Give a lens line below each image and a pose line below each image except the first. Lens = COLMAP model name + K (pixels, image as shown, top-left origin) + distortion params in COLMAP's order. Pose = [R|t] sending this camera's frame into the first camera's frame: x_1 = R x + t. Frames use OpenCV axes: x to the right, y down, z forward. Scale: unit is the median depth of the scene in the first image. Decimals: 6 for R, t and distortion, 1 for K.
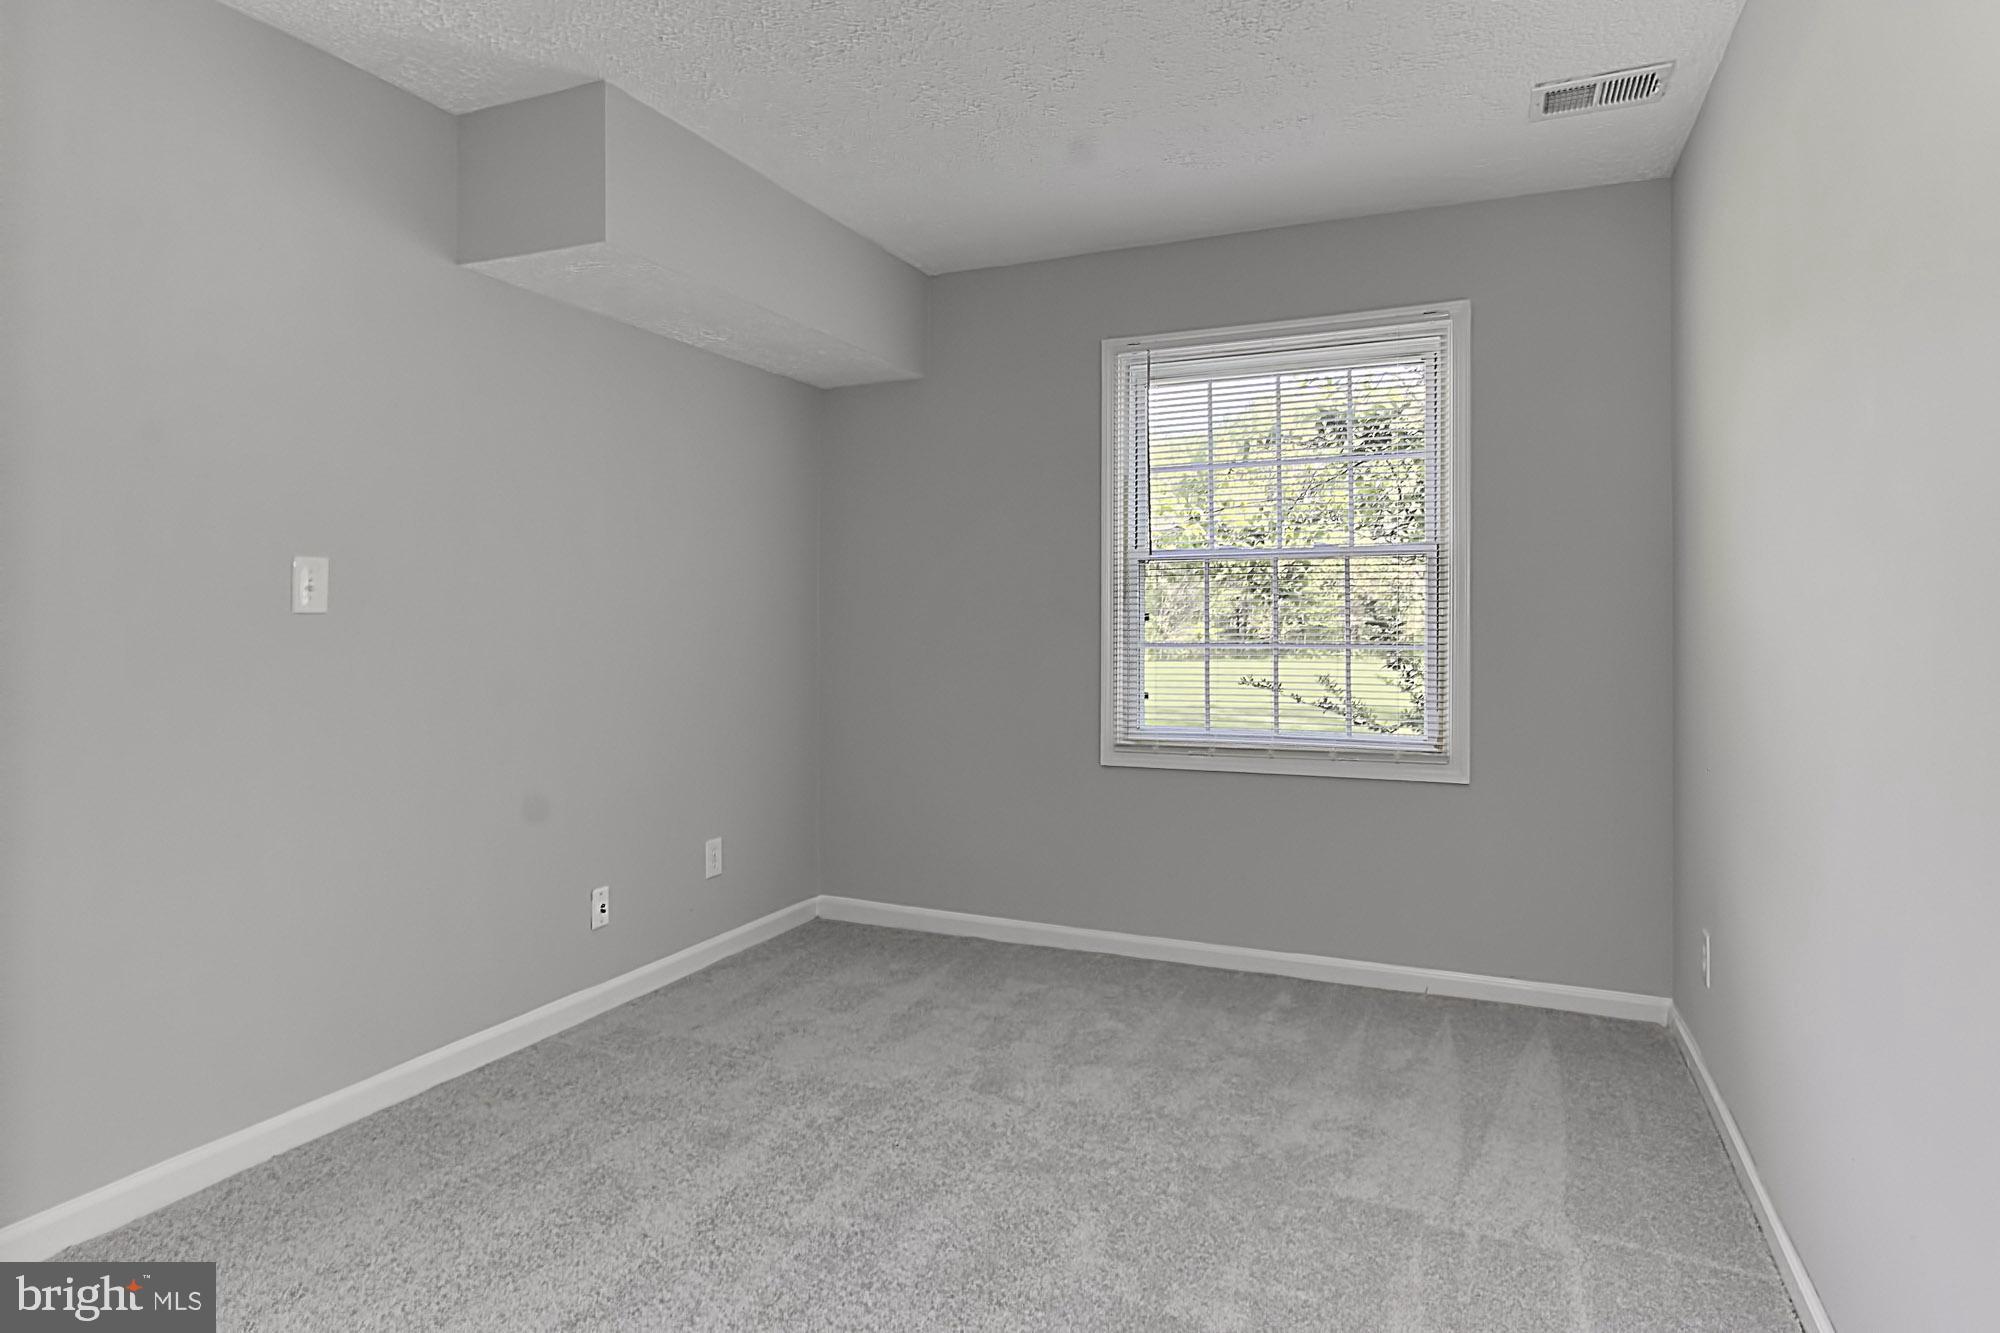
lens RADIAL K [[1148.9, 0, 993.2], [0, 1148.9, 651.6], [0, 0, 1]] dist [-0.005029, 0.001416]
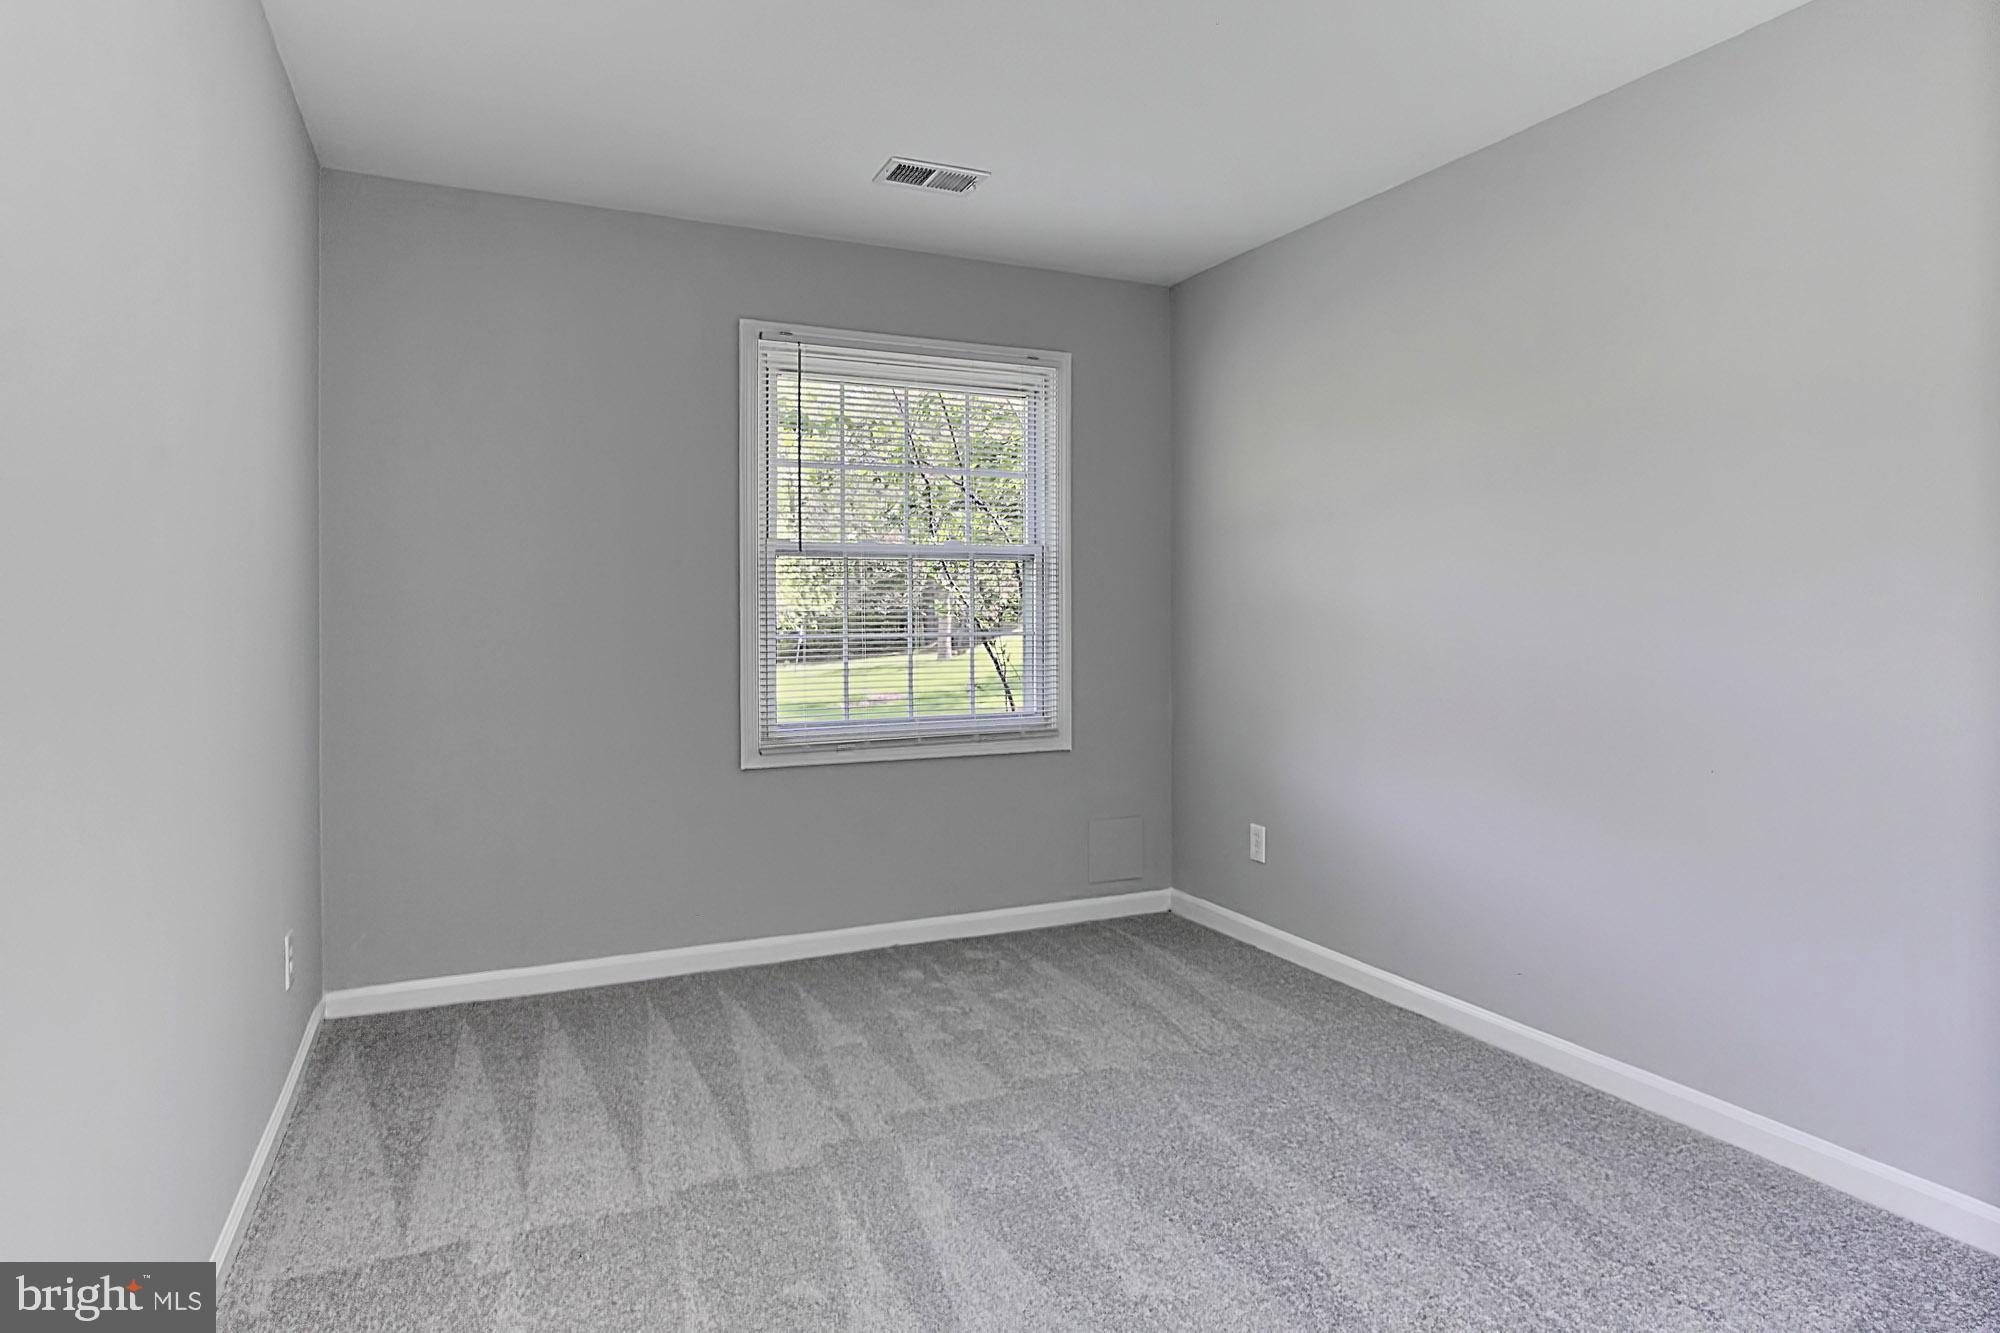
lens RADIAL K [[1148.9, 0, 1014.0], [0, 1148.9, 660.7], [0, 0, 1]] dist [-0.005029, 0.001416]
pose [[0.648537, -0.029577, 0.760608, -0.494317], [0.022259, 0.999554, 0.019890, -0.005459], [-0.760857, 0.004031, 0.648907, 0.222358]]
